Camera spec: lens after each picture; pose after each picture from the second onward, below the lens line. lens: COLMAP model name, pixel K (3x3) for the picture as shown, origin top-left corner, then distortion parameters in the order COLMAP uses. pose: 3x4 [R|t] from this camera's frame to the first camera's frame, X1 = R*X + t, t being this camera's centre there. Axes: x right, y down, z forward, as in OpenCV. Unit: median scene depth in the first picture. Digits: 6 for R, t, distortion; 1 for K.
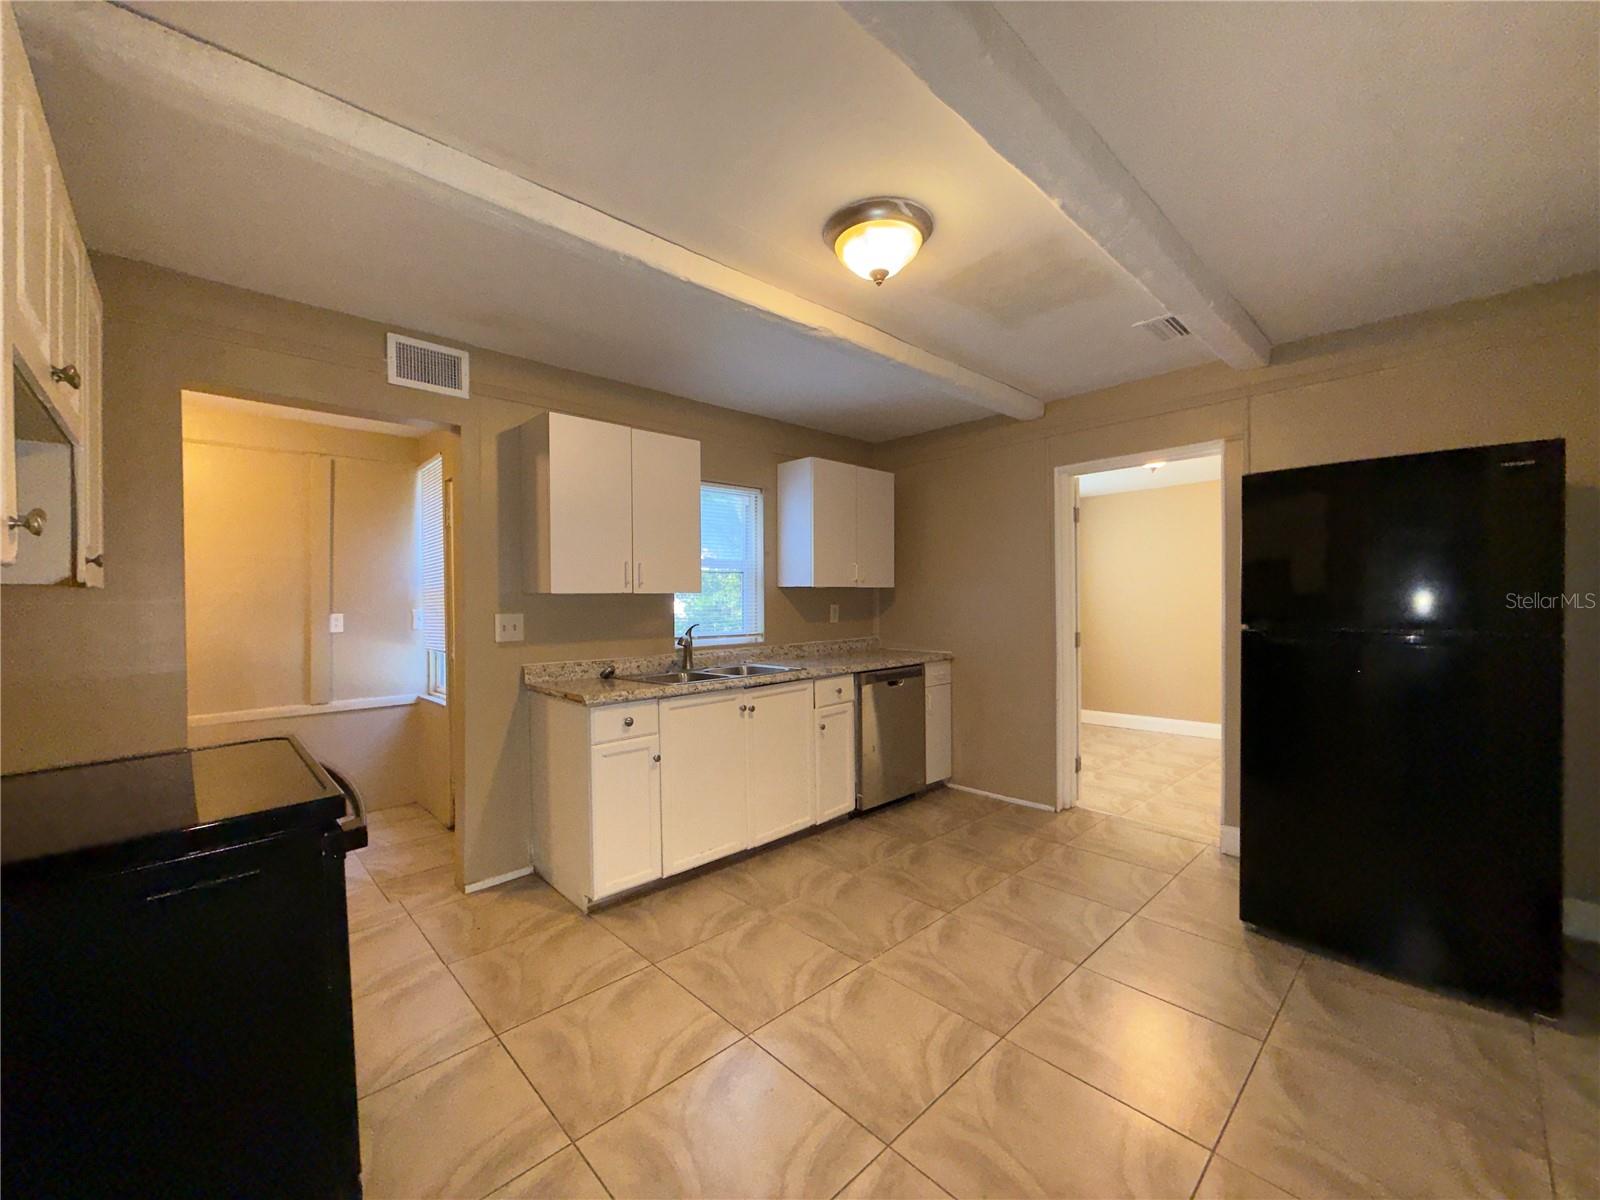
lens RADIAL K [[635.6, 0, 795.9], [0, 635.6, 593.6], [0, 0, 1]] dist [0.003102, 0.000965]
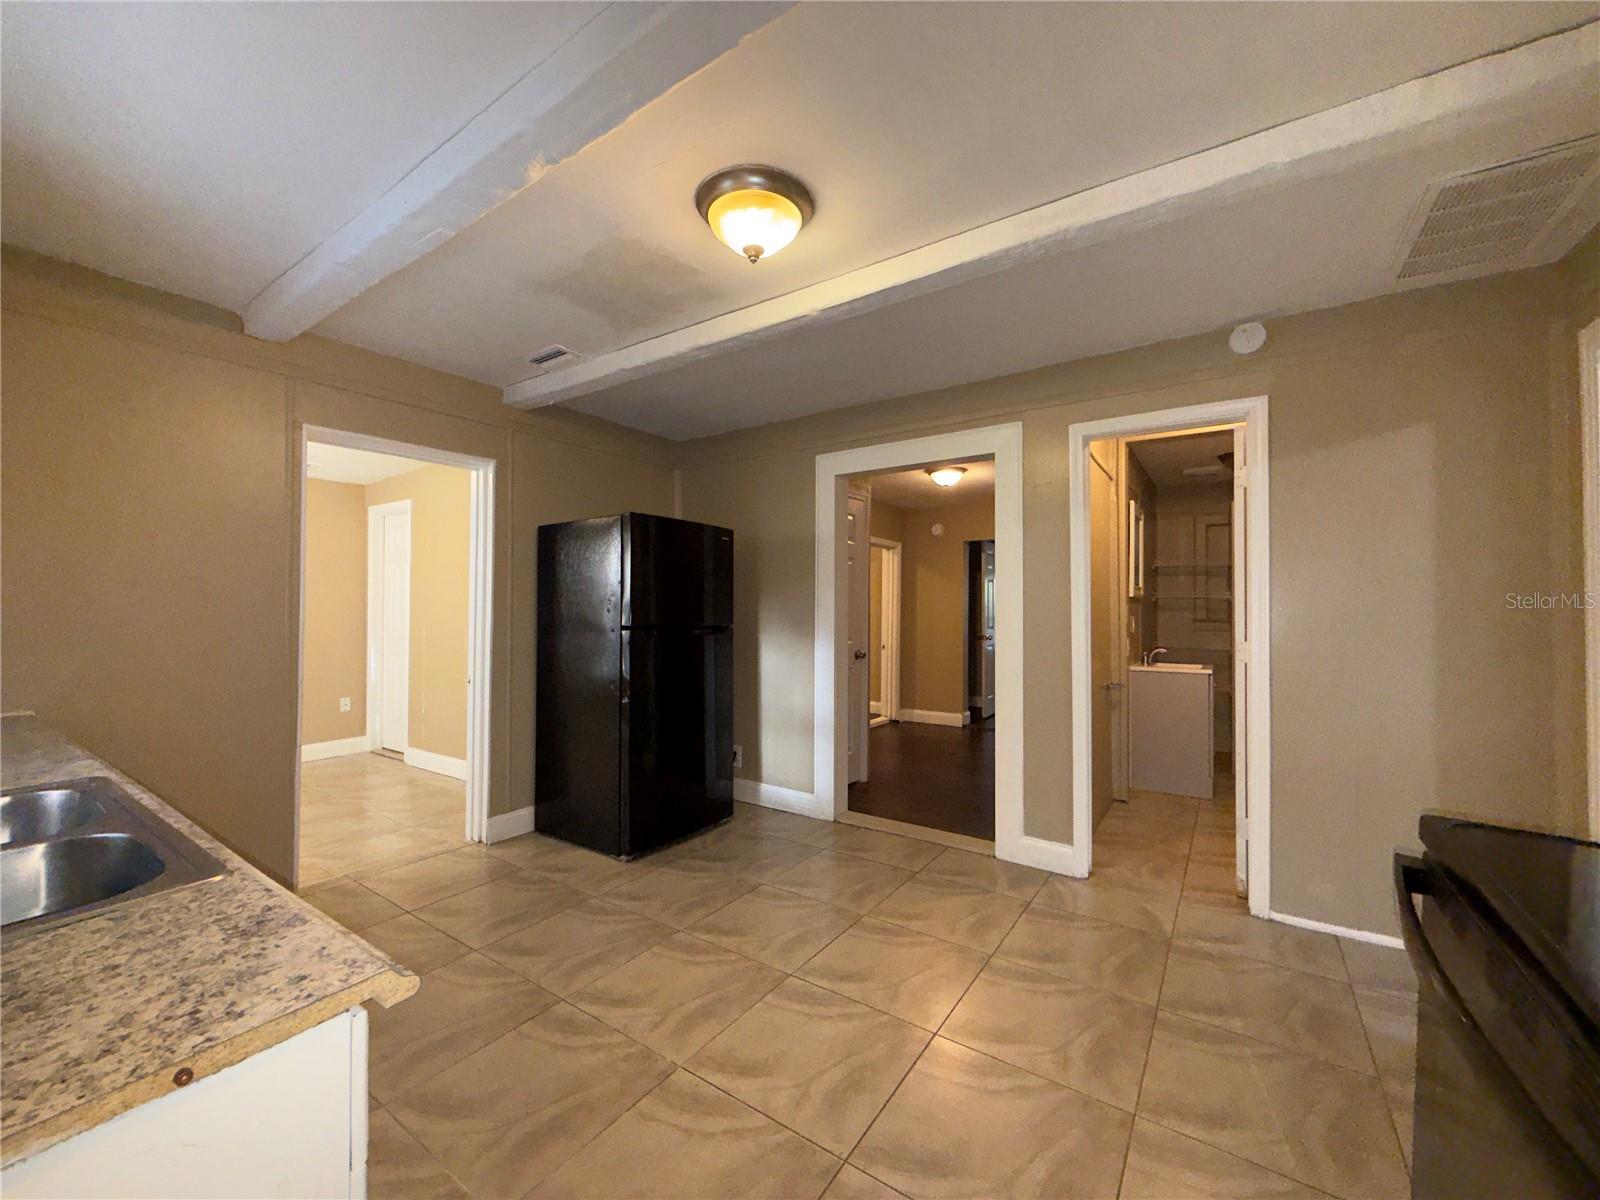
lens RADIAL K [[635.6, 0, 794.2], [0, 635.6, 600.3], [0, 0, 1]] dist [0.003102, 0.000965]
pose [[-0.196851, 0.017929, 0.980269, -0.650197], [-0.002450, 0.999821, -0.018778, 0.021747], [-0.980430, -0.006098, -0.196772, 0.948659]]
